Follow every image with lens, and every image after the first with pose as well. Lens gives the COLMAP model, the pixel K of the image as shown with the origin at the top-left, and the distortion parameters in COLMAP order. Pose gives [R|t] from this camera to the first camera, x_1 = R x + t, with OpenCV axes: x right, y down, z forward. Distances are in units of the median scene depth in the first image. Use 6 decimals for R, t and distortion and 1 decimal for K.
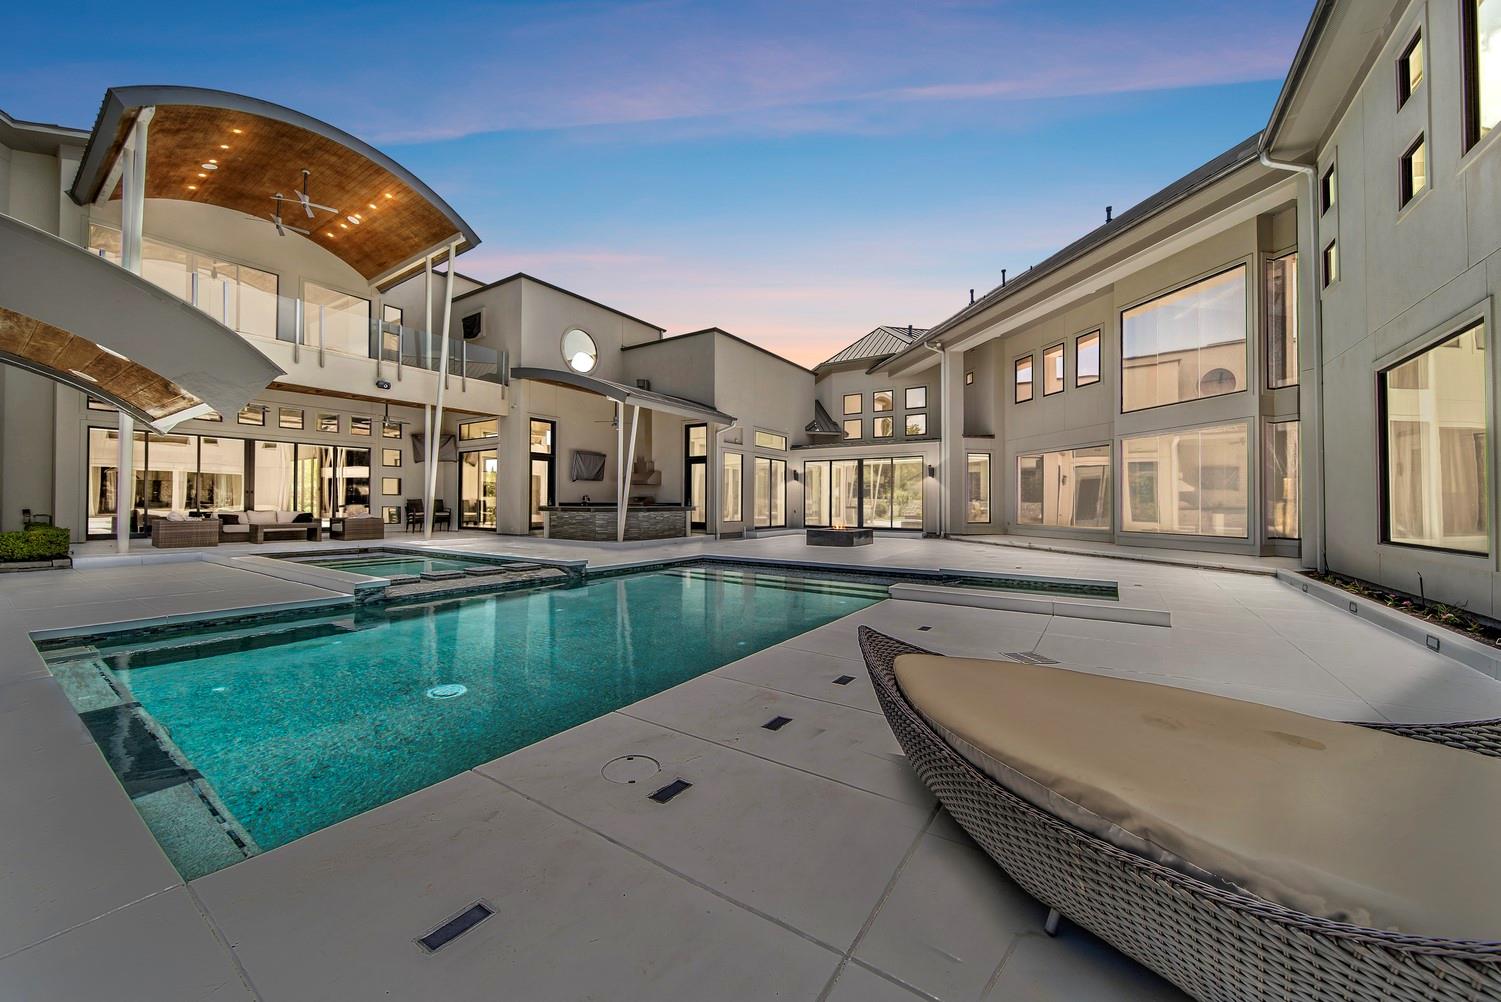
lens RADIAL K [[546.9, 0, 754.8], [0, 546.9, 496.4], [0, 0, 1]] dist [-0.000928, -0.000071]
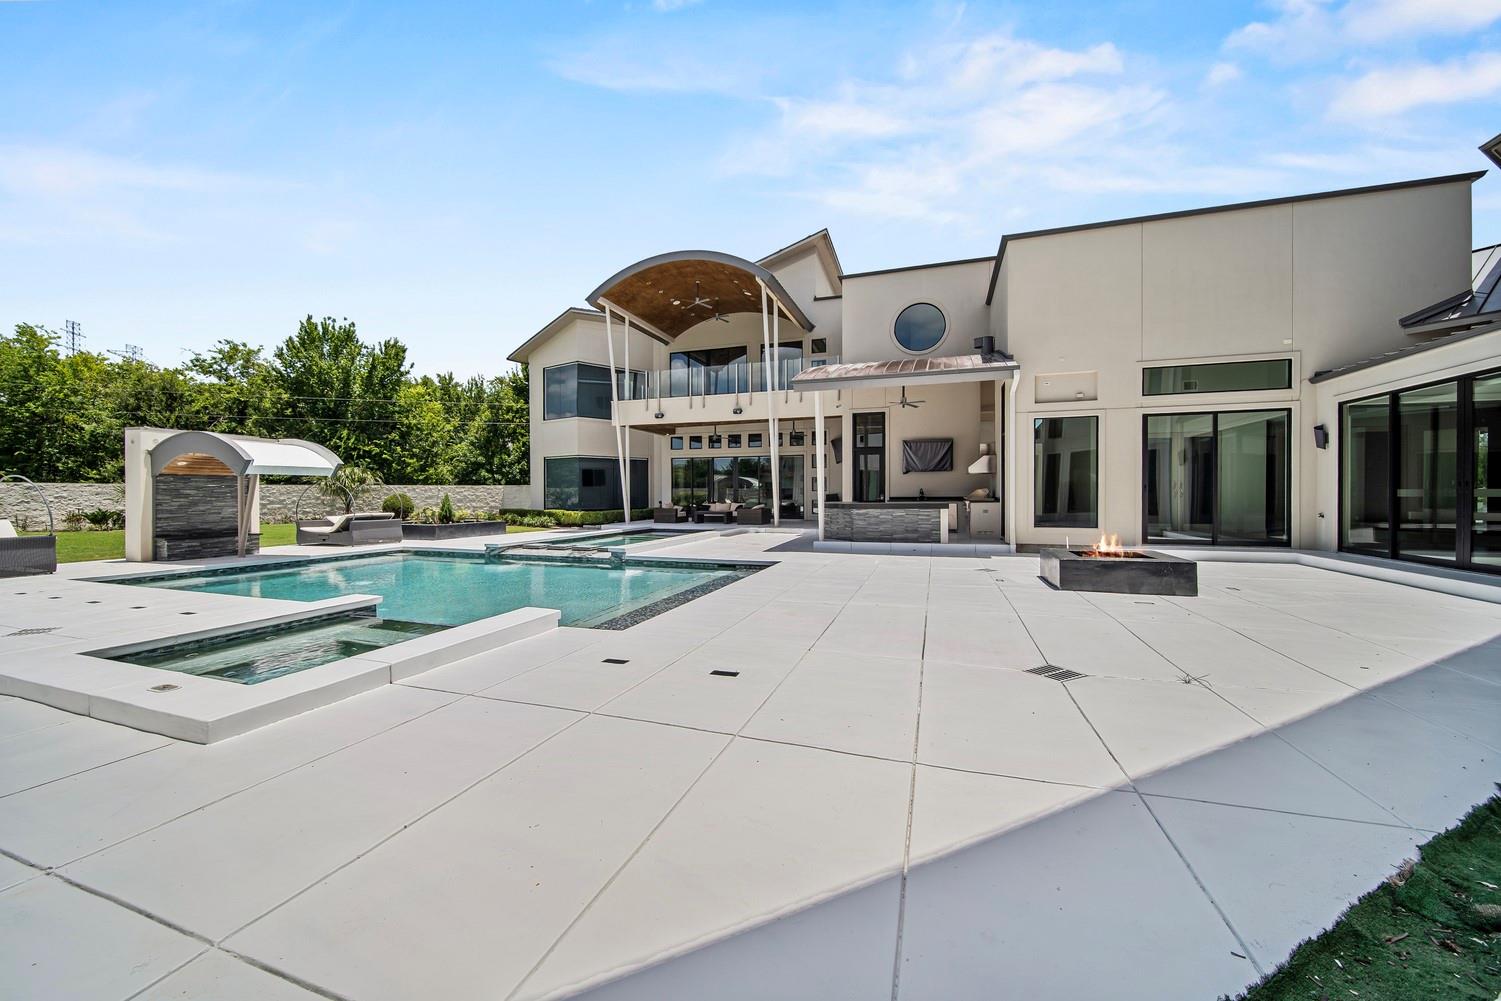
lens RADIAL K [[546.9, 0, 754.8], [0, 546.9, 495.9], [0, 0, 1]] dist [-0.000928, -0.000071]
pose [[0.264354, -0.001052, -0.964425, 0.593011], [0.016629, 0.999856, 0.003467, 0.002256], [0.964282, -0.016954, 0.264334, 0.629269]]
